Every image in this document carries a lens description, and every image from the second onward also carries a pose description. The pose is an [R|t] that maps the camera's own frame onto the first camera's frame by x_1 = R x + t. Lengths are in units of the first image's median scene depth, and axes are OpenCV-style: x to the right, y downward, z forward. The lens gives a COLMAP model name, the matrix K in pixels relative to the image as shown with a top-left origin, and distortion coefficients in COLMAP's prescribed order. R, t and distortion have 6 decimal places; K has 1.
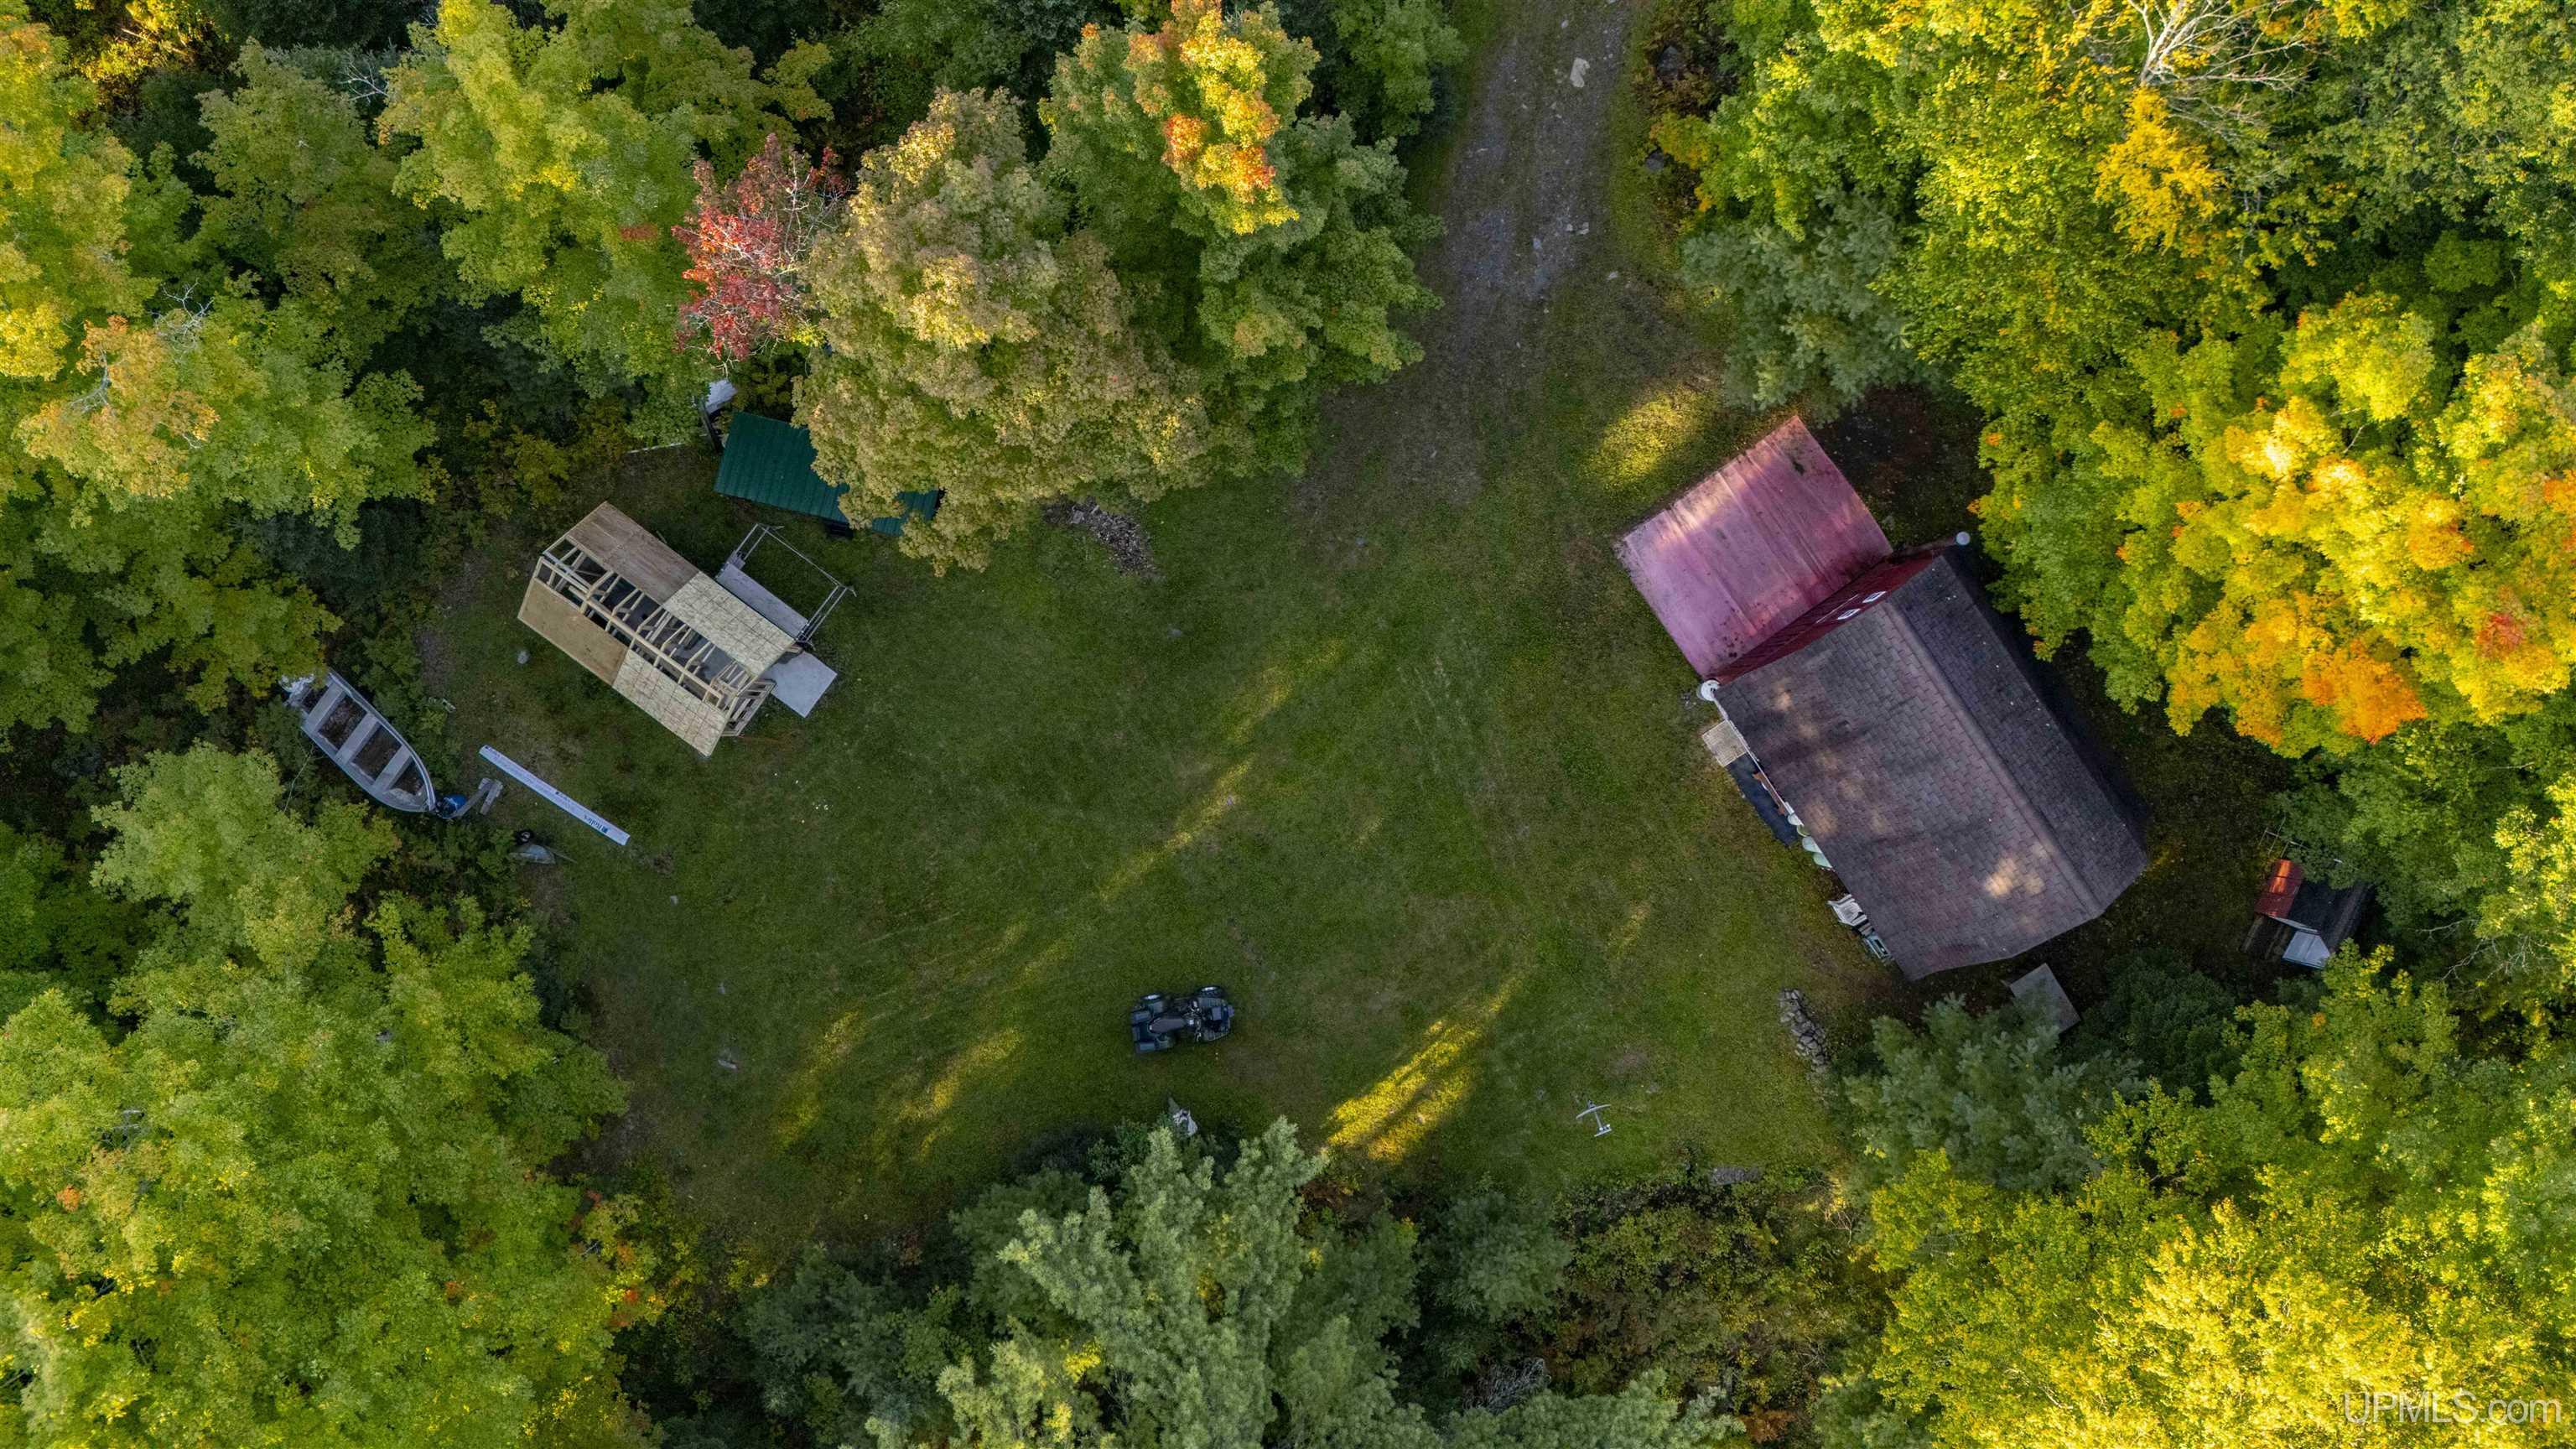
lens RADIAL K [[1889.4, 0, 1272.5], [0, 1889.4, 727.7], [0, 0, 1]] dist [0.072703, -0.076169]
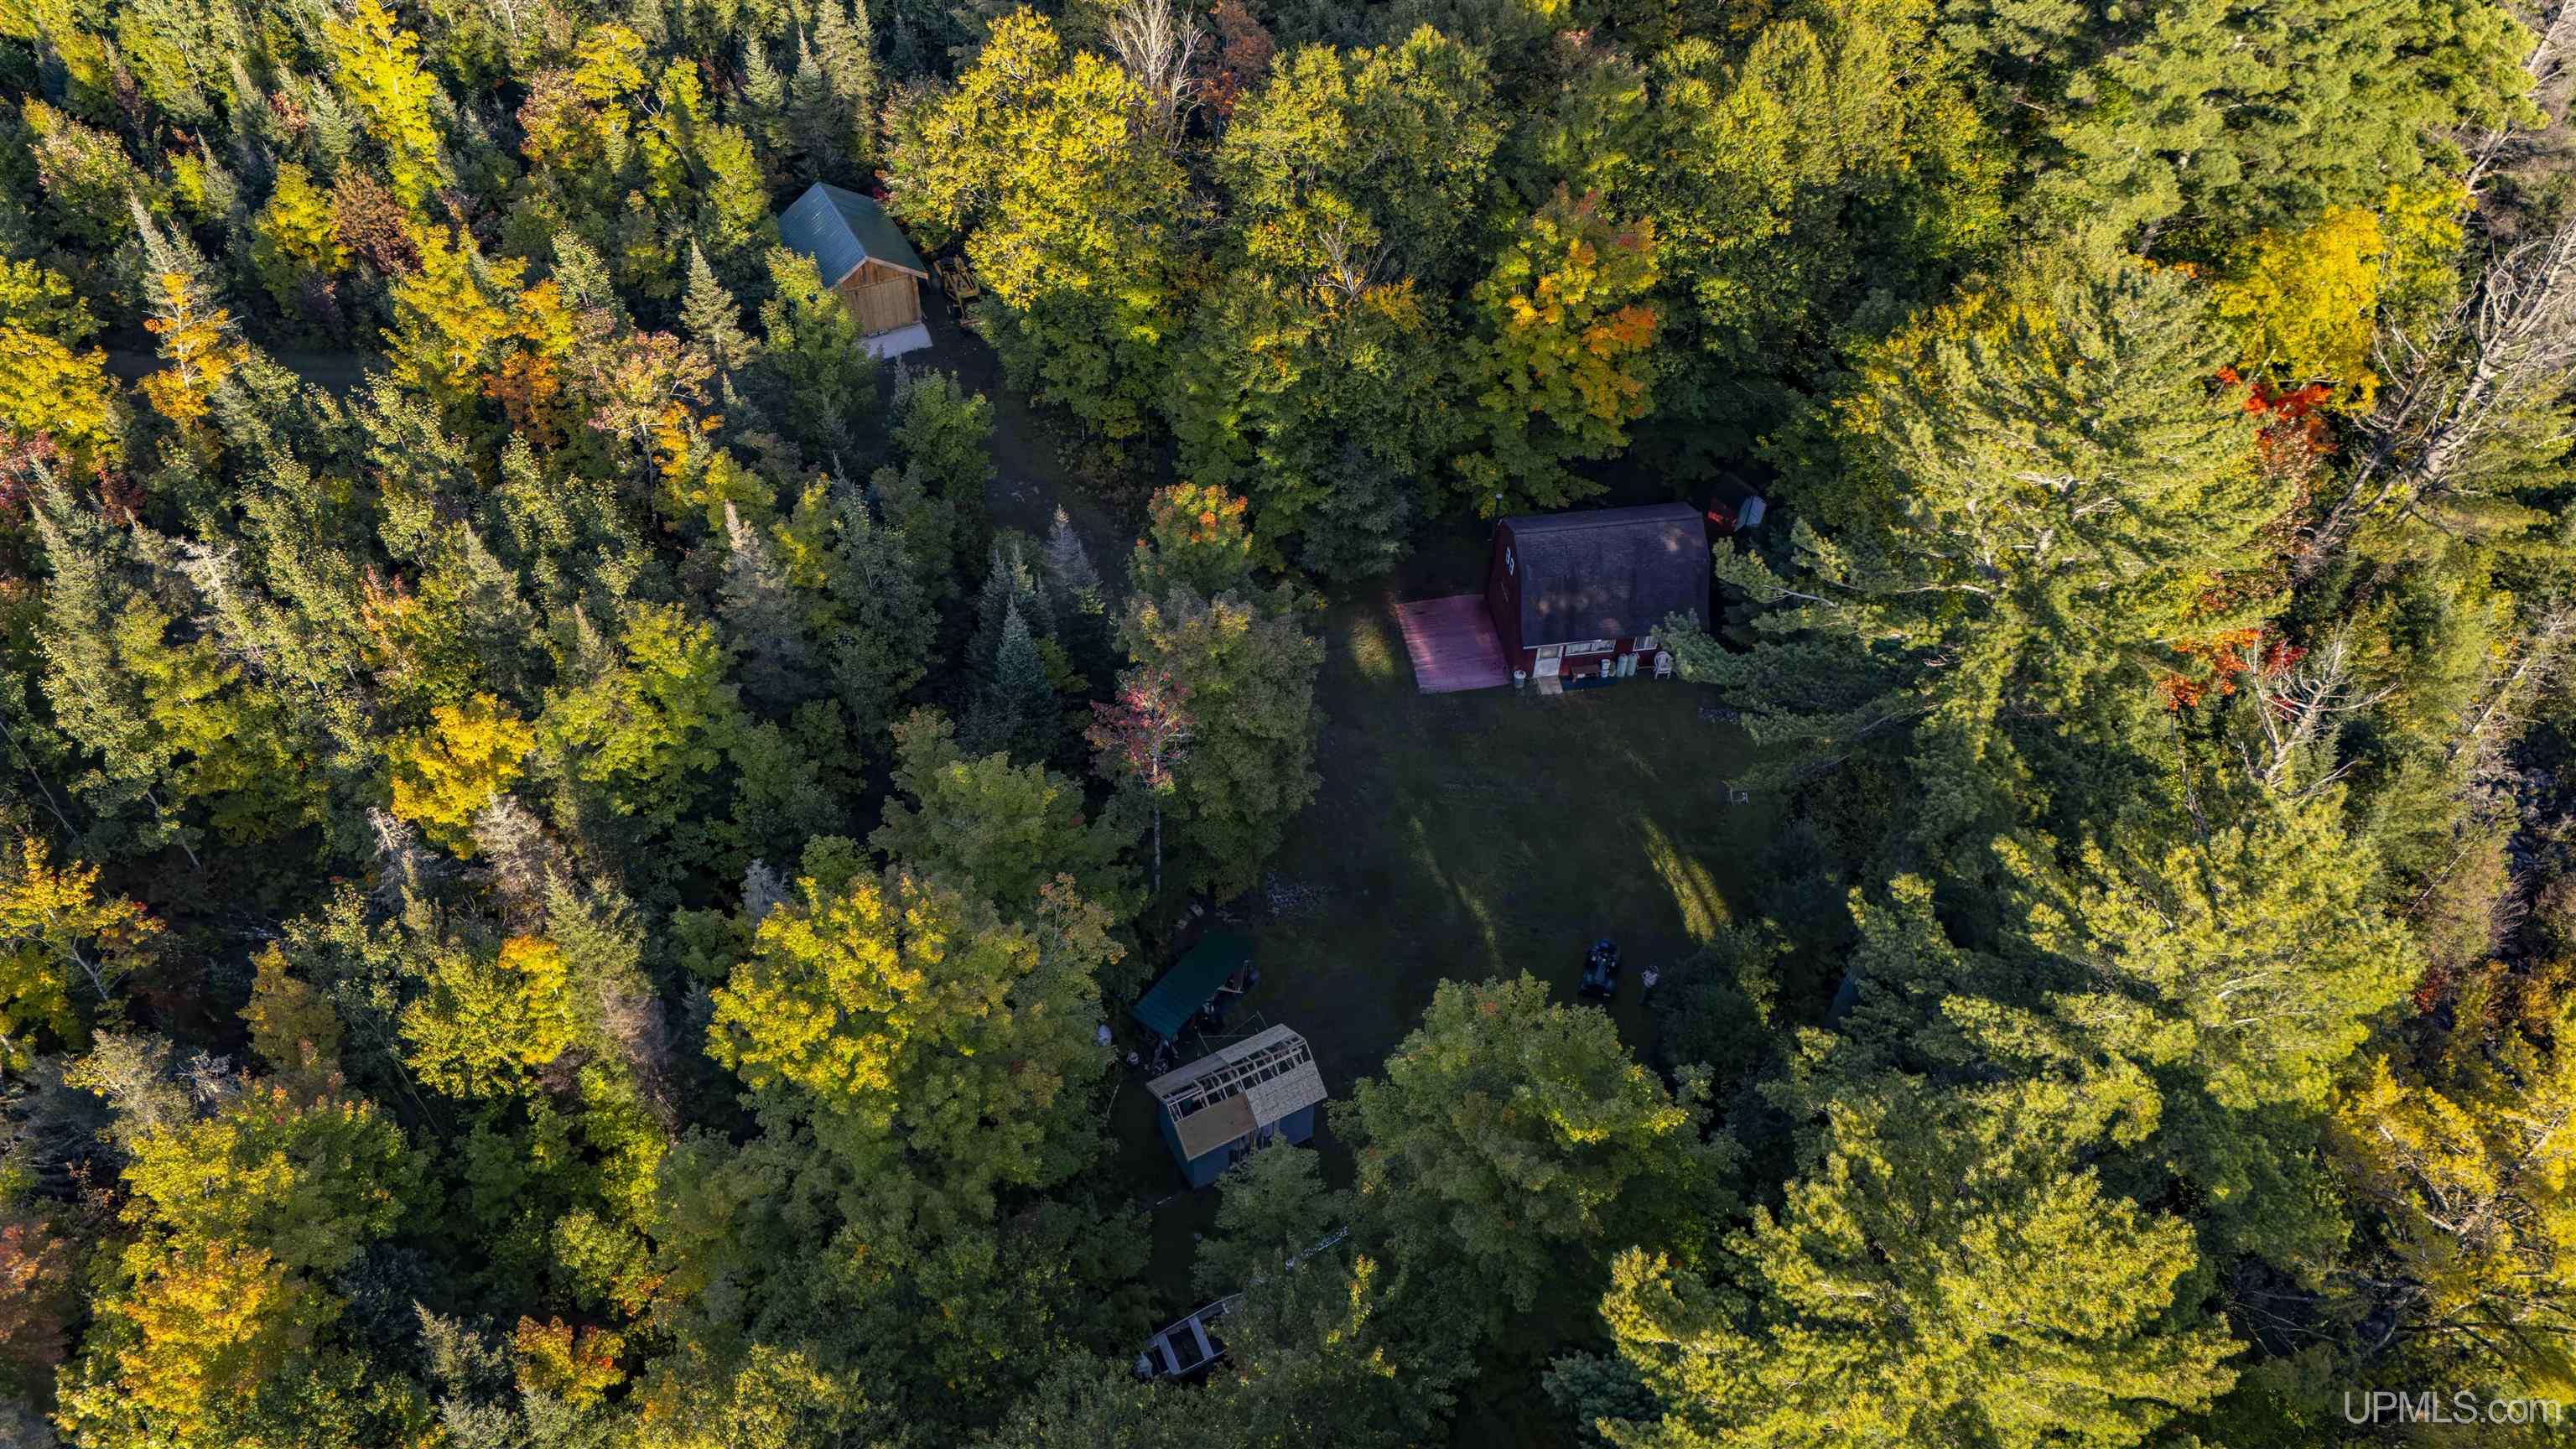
lens RADIAL K [[1889.4, 0, 1286.2], [0, 1889.4, 728.0], [0, 0, 1]] dist [0.072703, -0.076169]
pose [[0.429388, -0.681086, 0.593084, -0.984244], [0.903111, 0.326840, -0.278508, 0.302705], [-0.004155, 0.655208, 0.755437, -0.308659]]
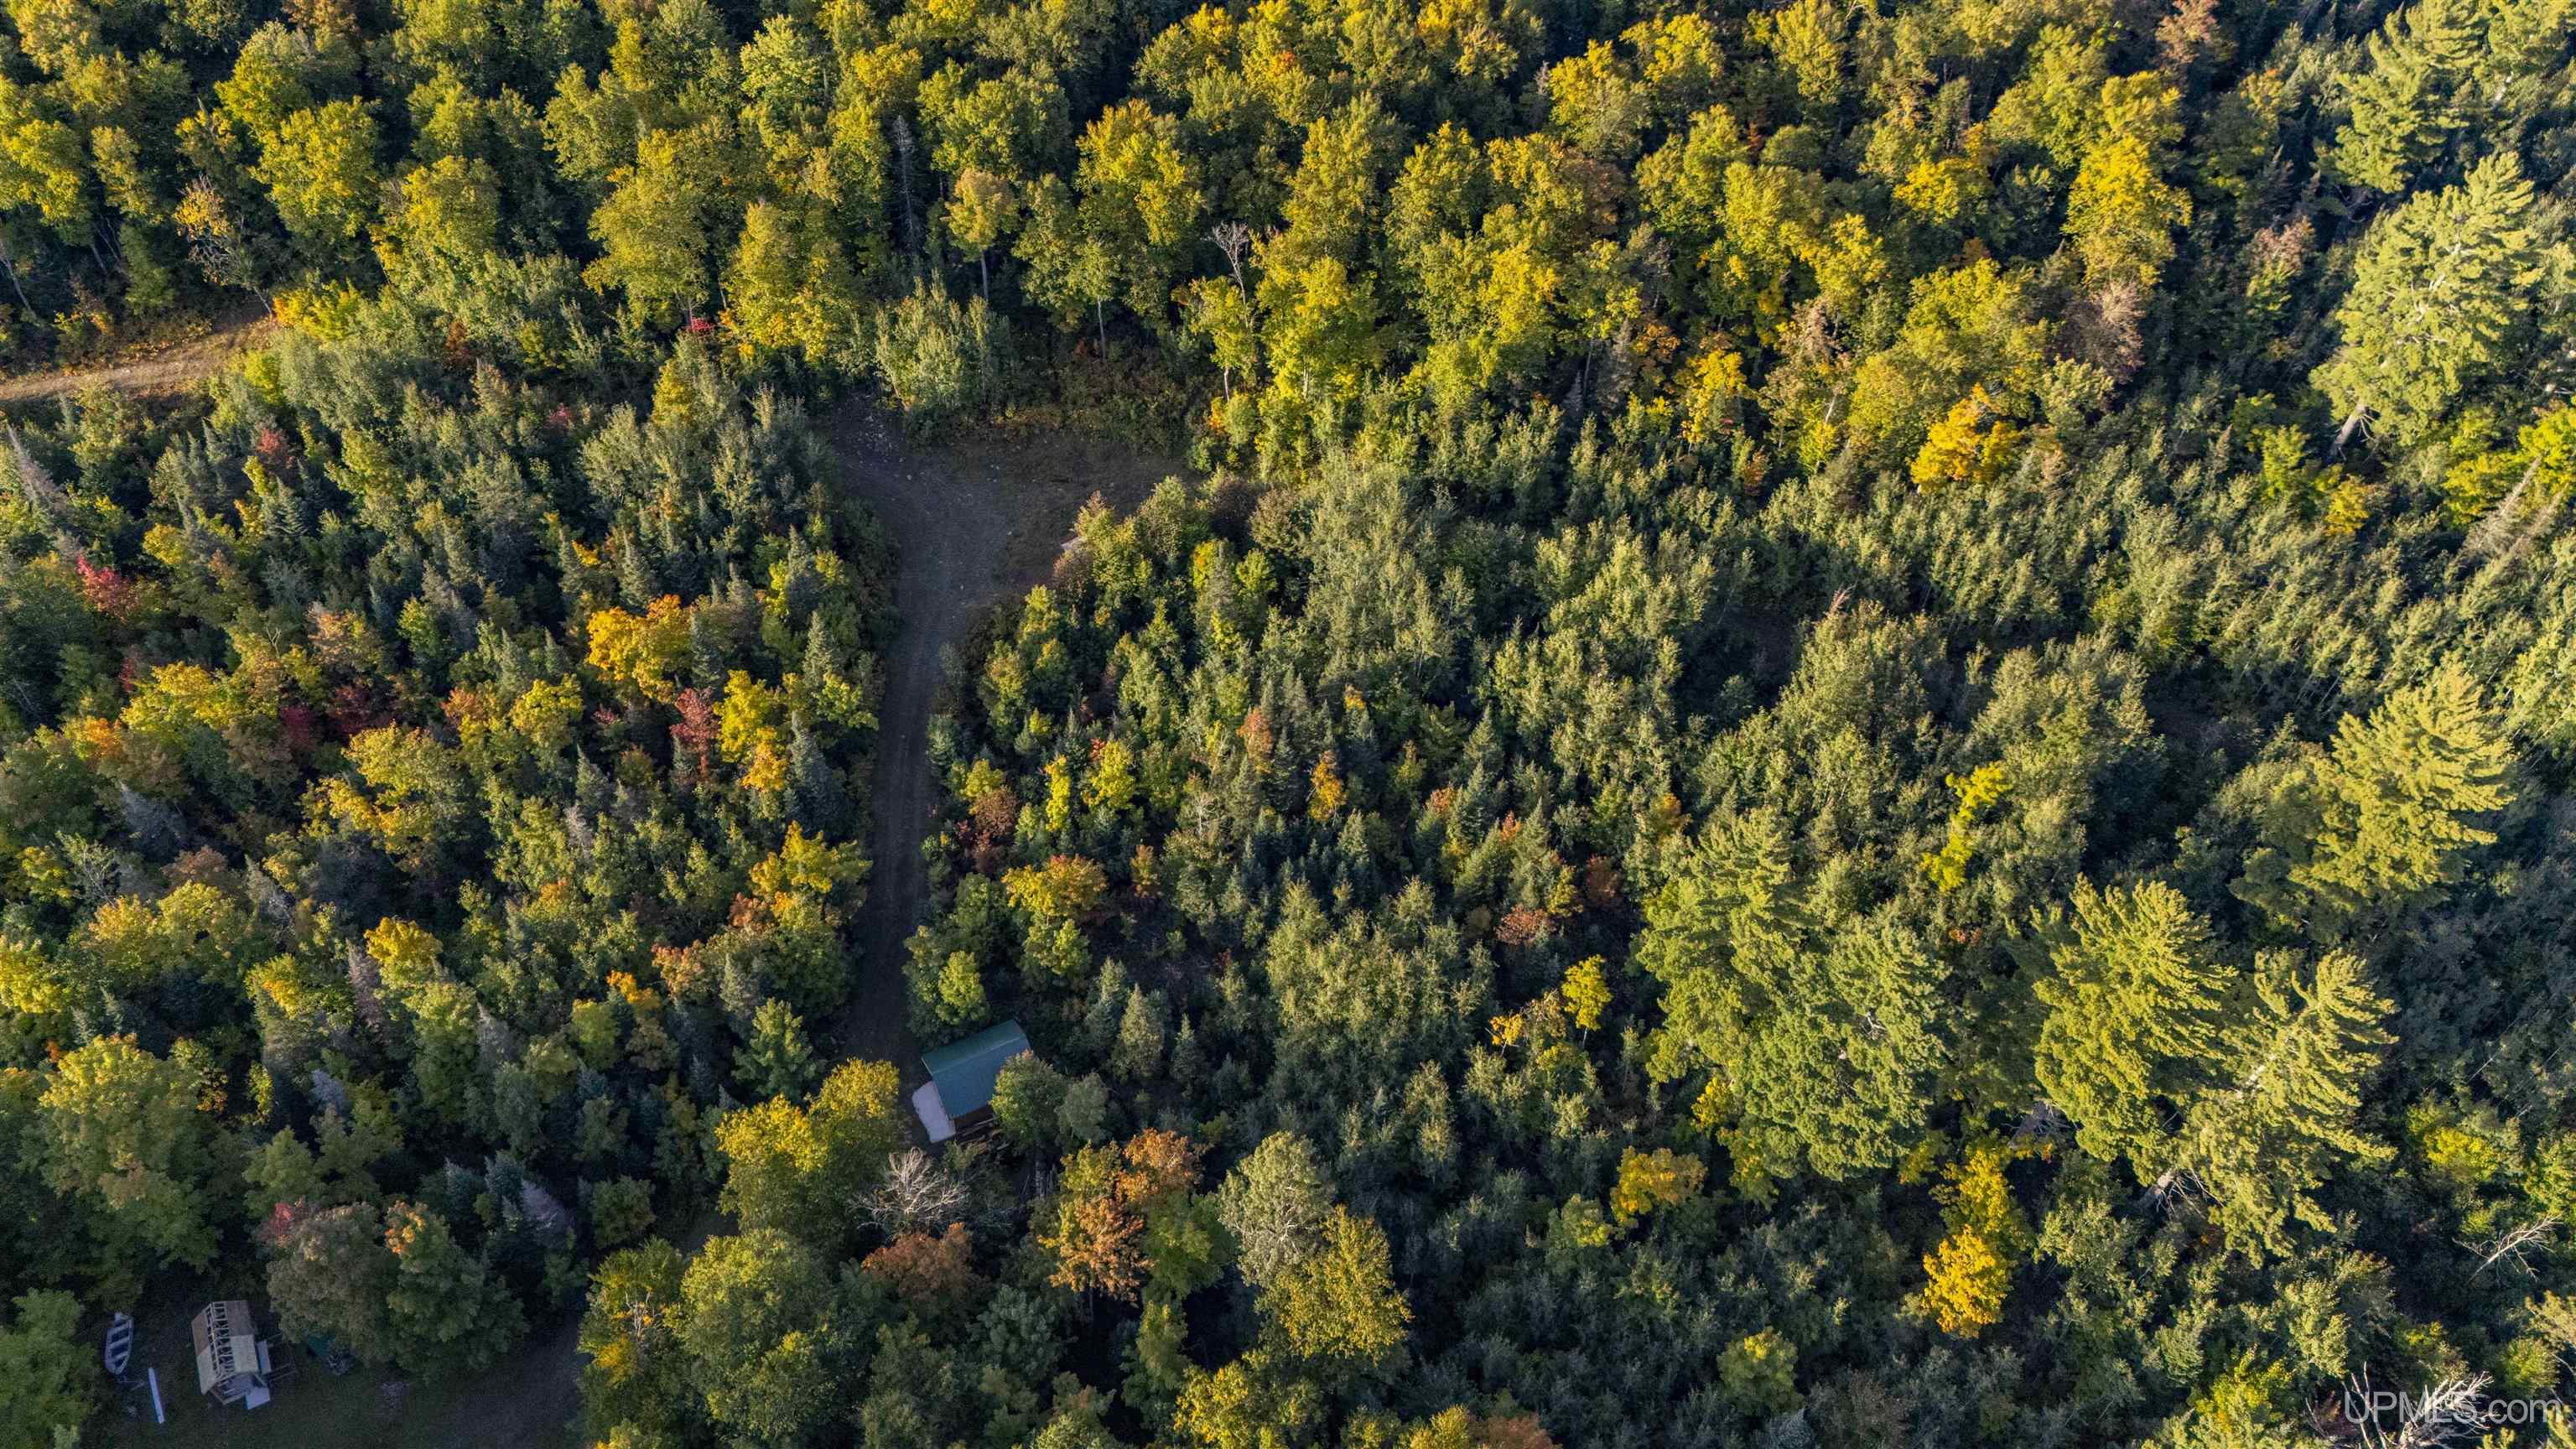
lens RADIAL K [[1889.4, 0, 1299.2], [0, 1889.4, 735.2], [0, 0, 1]] dist [0.072703, -0.076169]
pose [[0.901069, 0.321444, -0.291117, 1.627360], [-0.433635, 0.658478, -0.615116, 0.408028], [-0.006031, 0.680500, 0.732723, -1.685473]]
